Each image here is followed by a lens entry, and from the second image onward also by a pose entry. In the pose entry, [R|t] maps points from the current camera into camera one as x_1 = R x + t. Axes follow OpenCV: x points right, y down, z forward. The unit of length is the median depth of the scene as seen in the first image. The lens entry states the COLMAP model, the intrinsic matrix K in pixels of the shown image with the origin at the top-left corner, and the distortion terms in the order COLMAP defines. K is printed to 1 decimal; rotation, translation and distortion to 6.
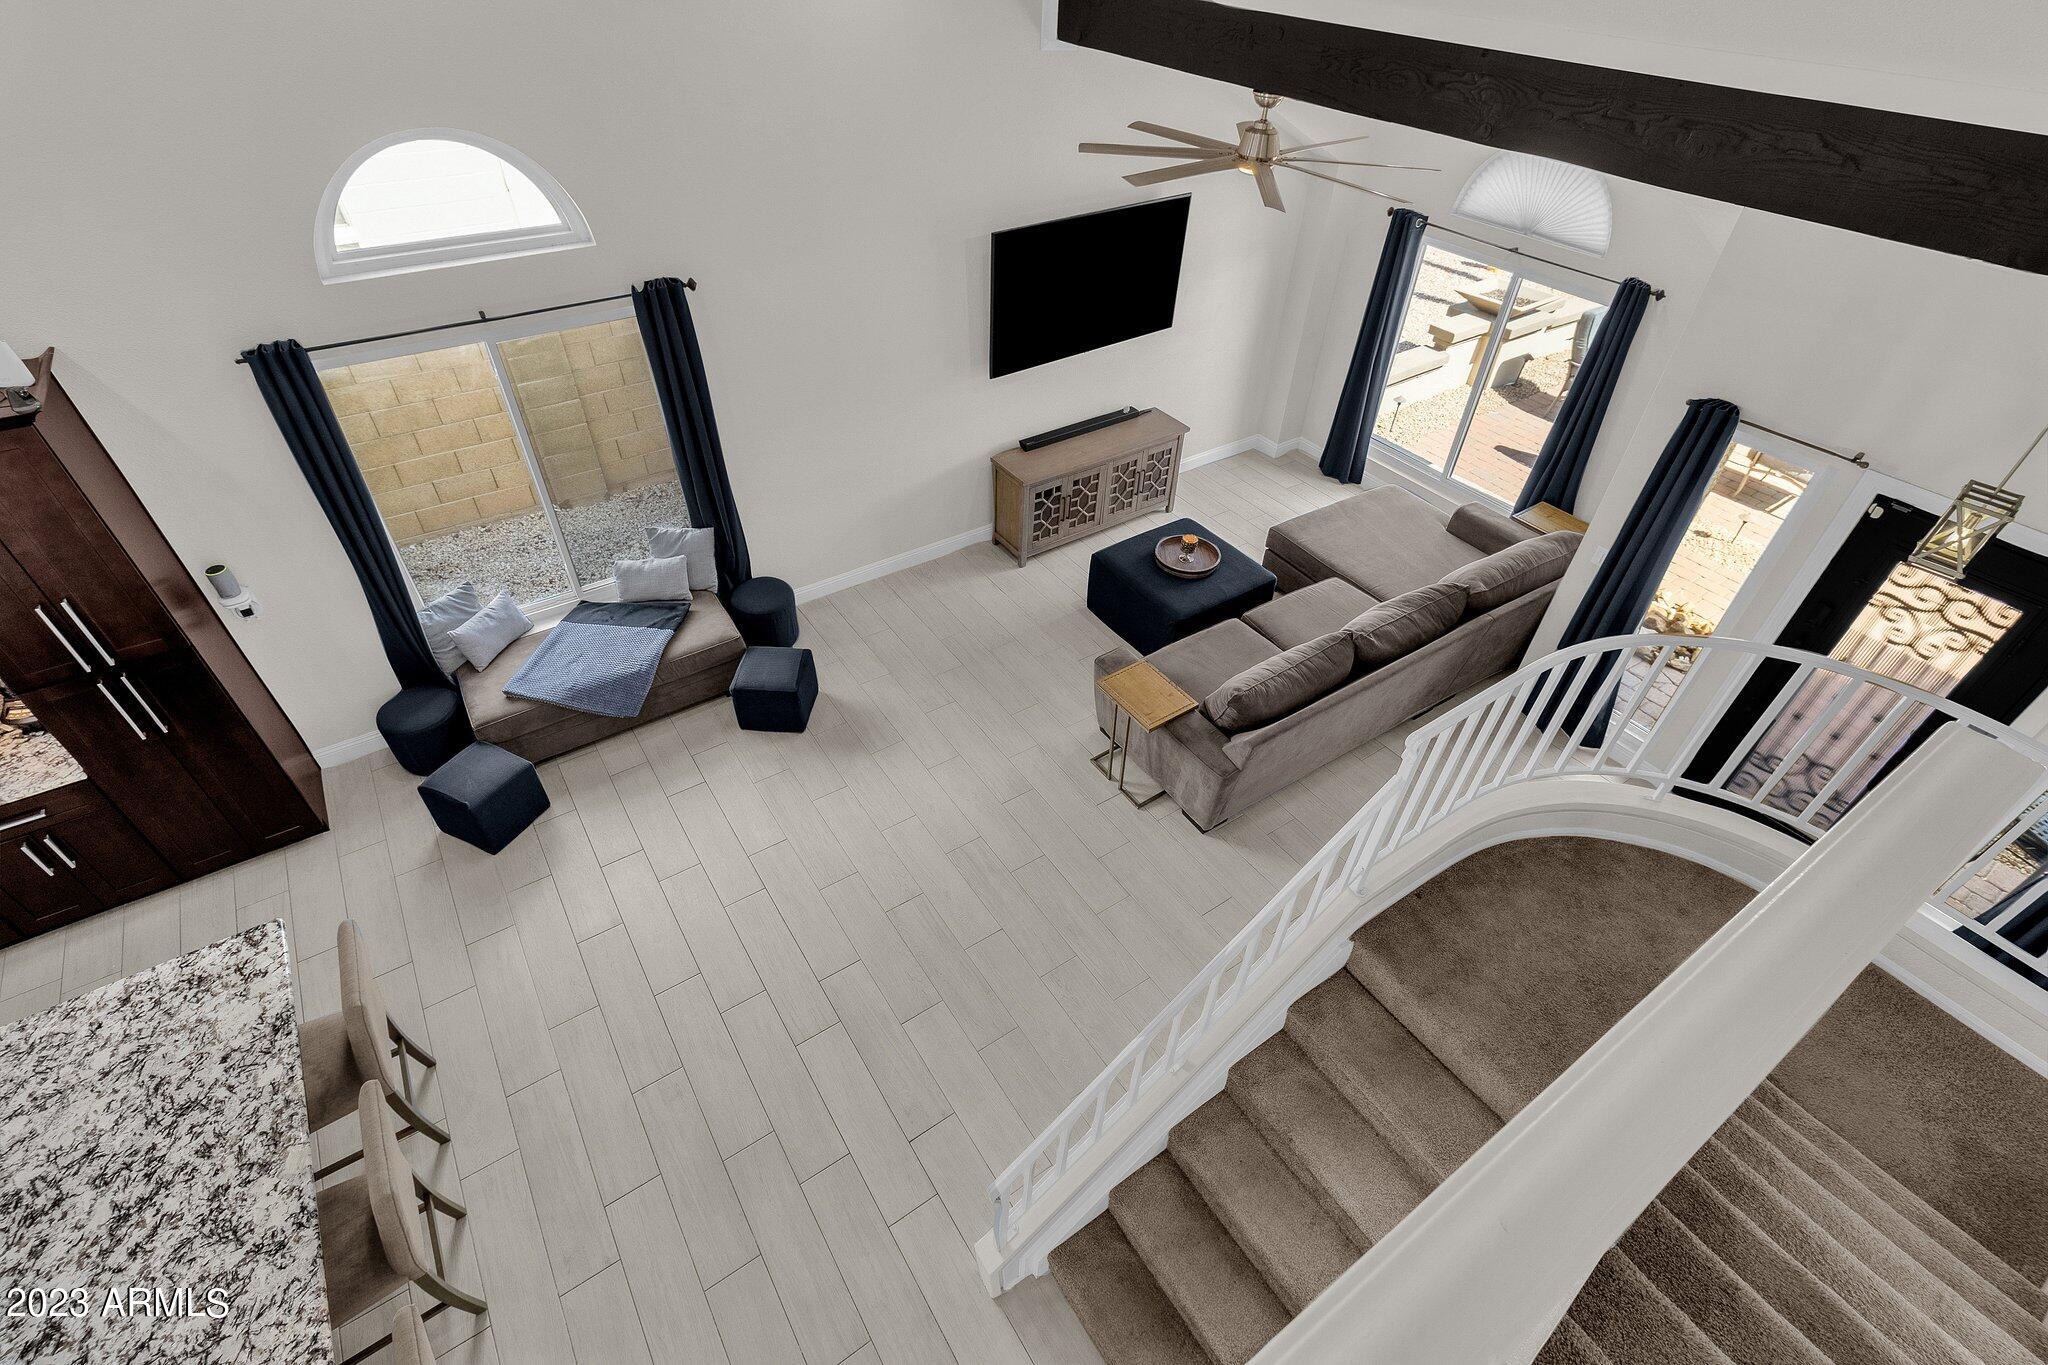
lens RADIAL K [[940.4, 0, 1016.3], [0, 940.4, 676.3], [0, 0, 1]] dist [-0.002370, 0.001278]
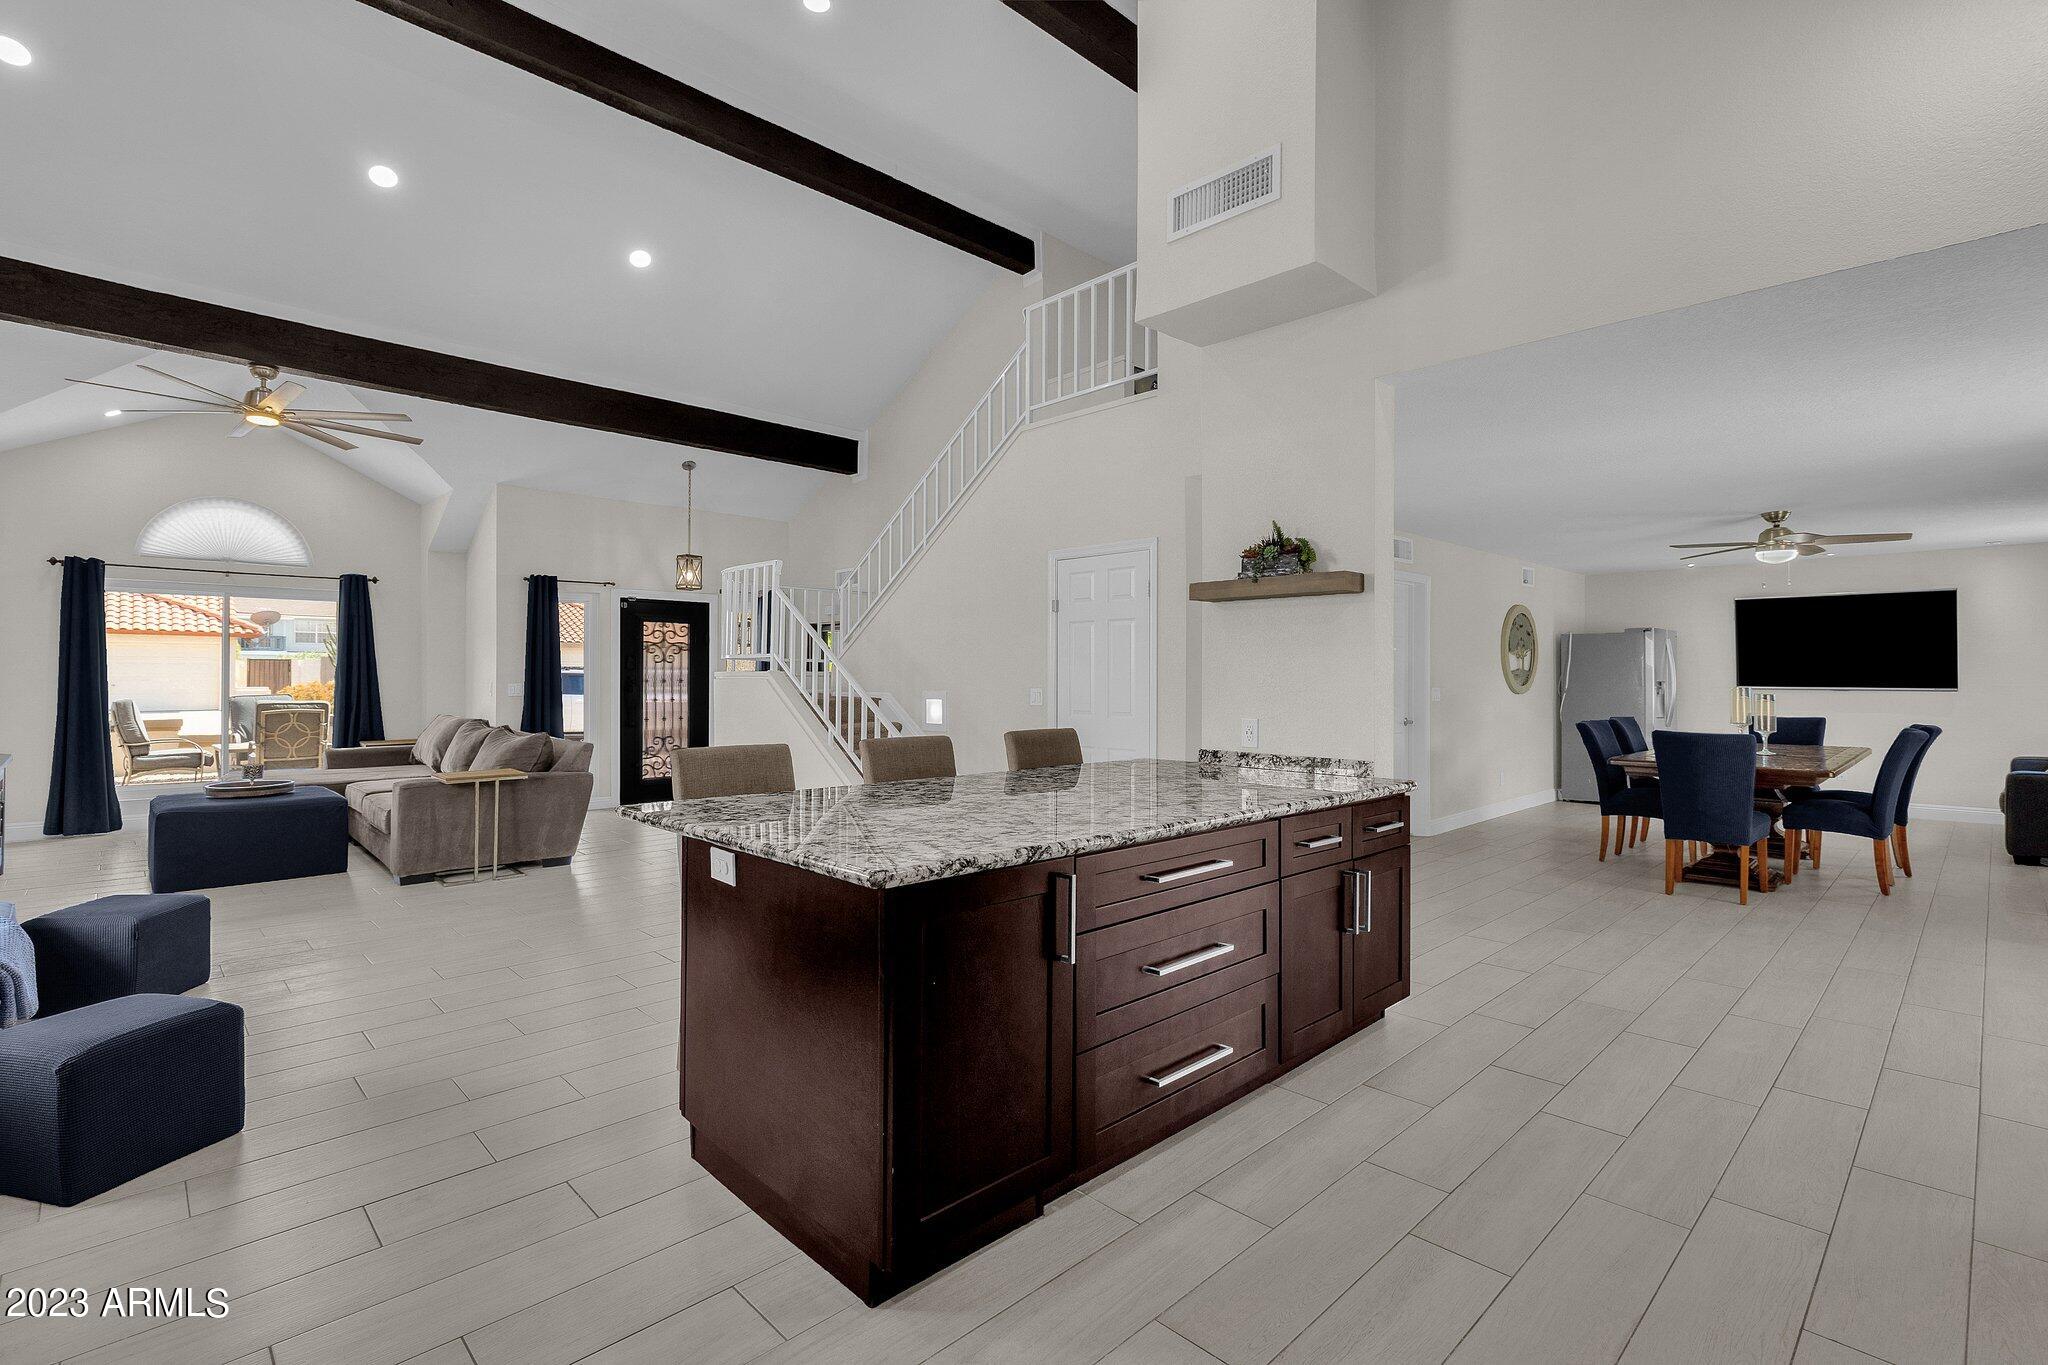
lens RADIAL K [[940.4, 0, 1025.6], [0, 940.4, 679.3], [0, 0, 1]] dist [-0.002370, 0.001278]
pose [[-0.174386, -0.019068, 0.984493, -1.231659], [0.639611, 0.757971, 0.127977, 0.238897], [-0.748657, 0.652010, -0.119983, 0.621716]]
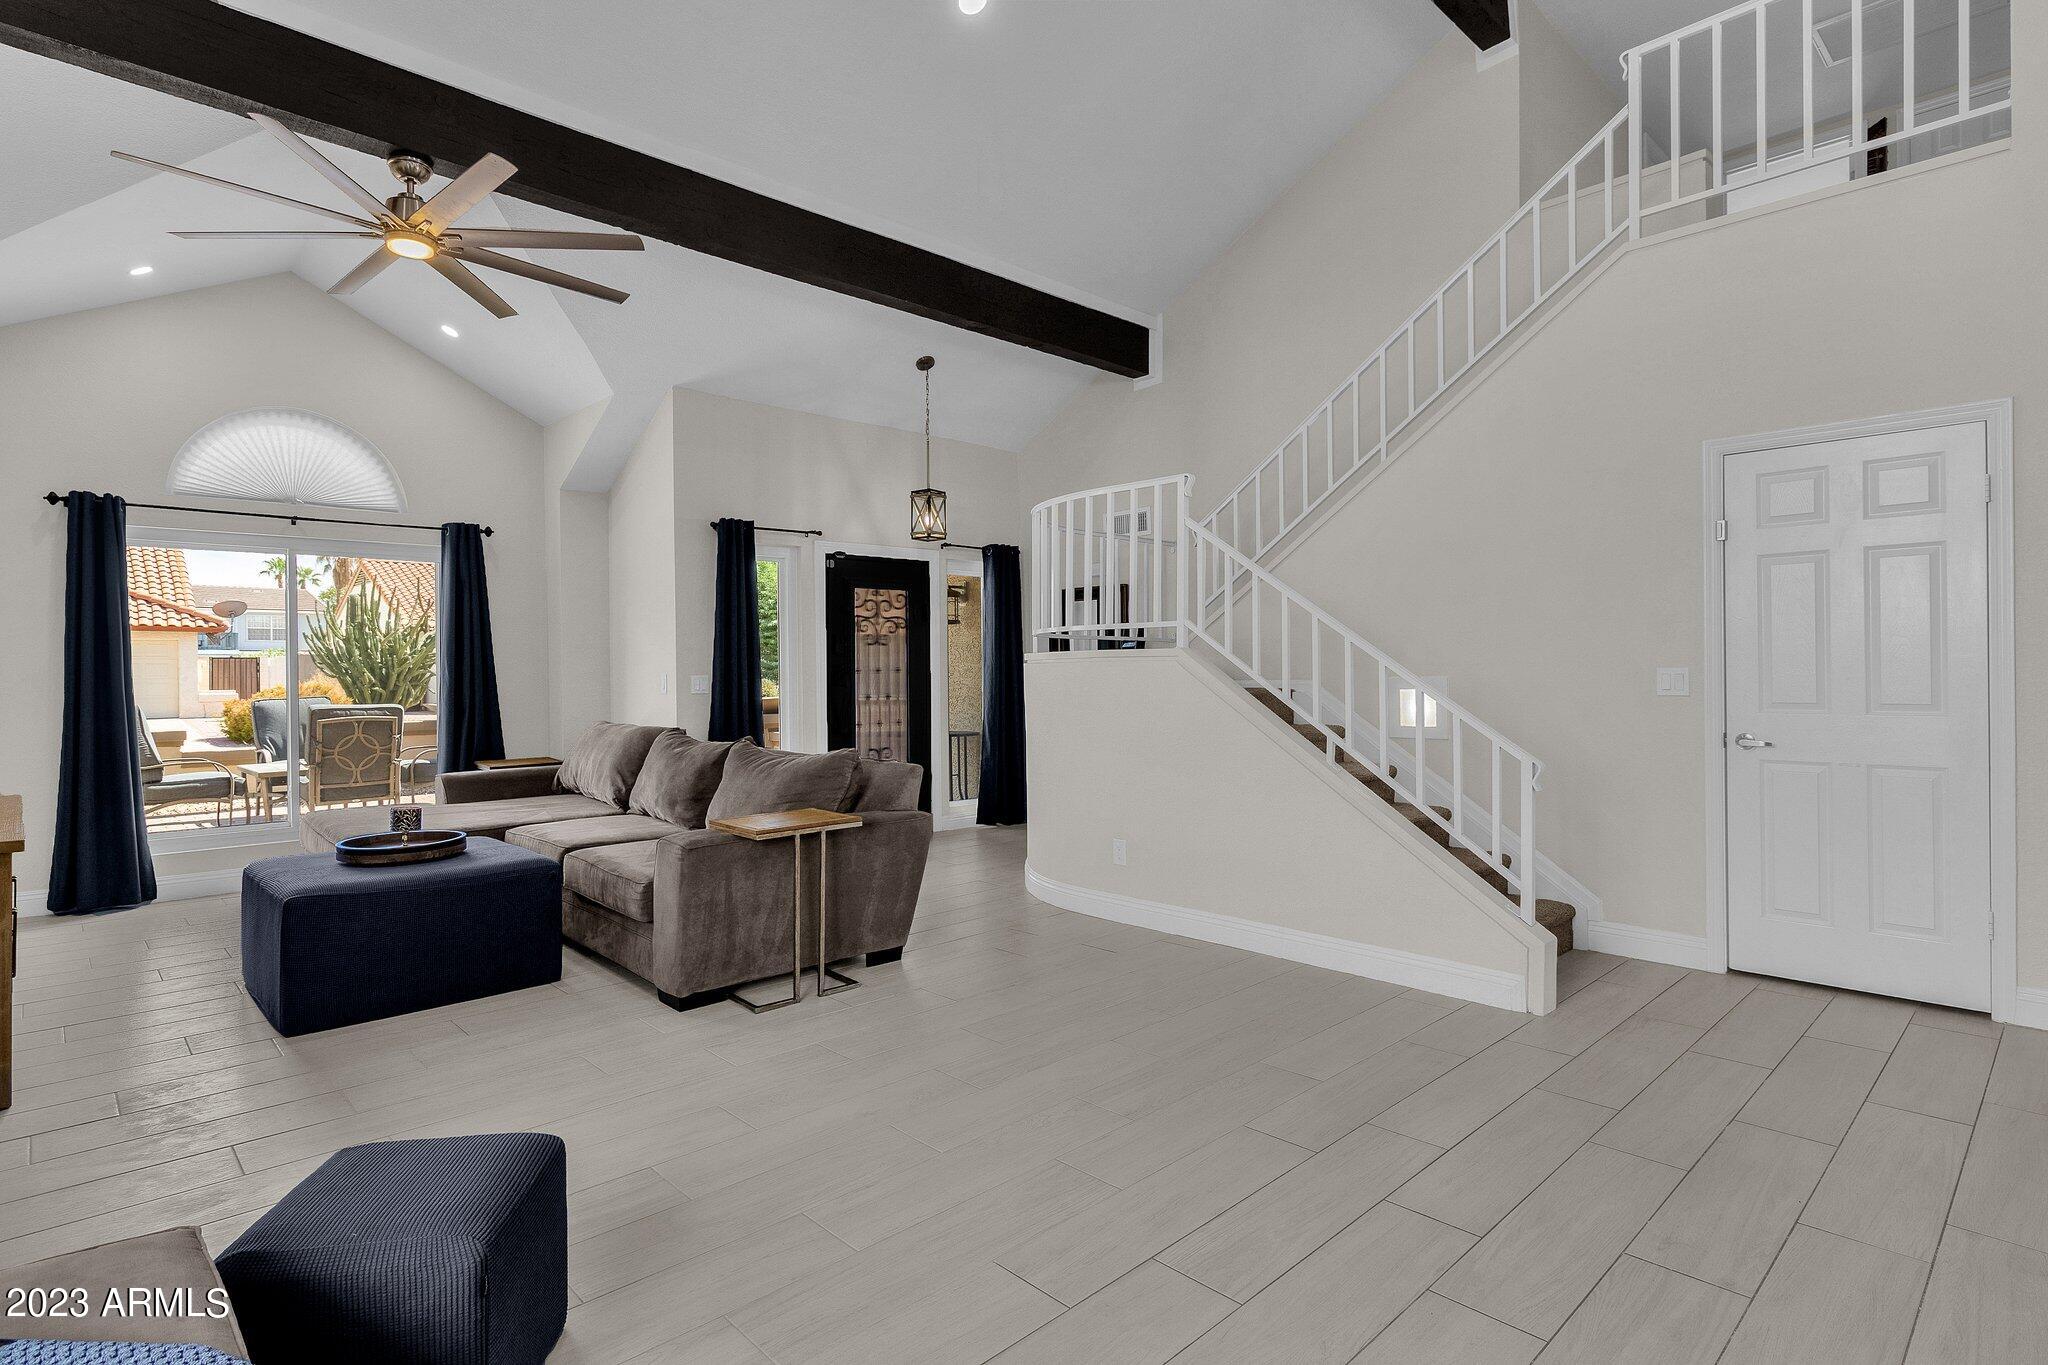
lens RADIAL K [[1037.1, 0, 1020.4], [0, 1037.1, 679.1], [0, 0, 1]] dist [0.000431, 0.000512]
pose [[-0.164794, -0.022921, 0.986062, -0.717737], [0.650703, 0.748780, 0.126153, -0.044863], [-0.741235, 0.662422, -0.108479, 0.982177]]
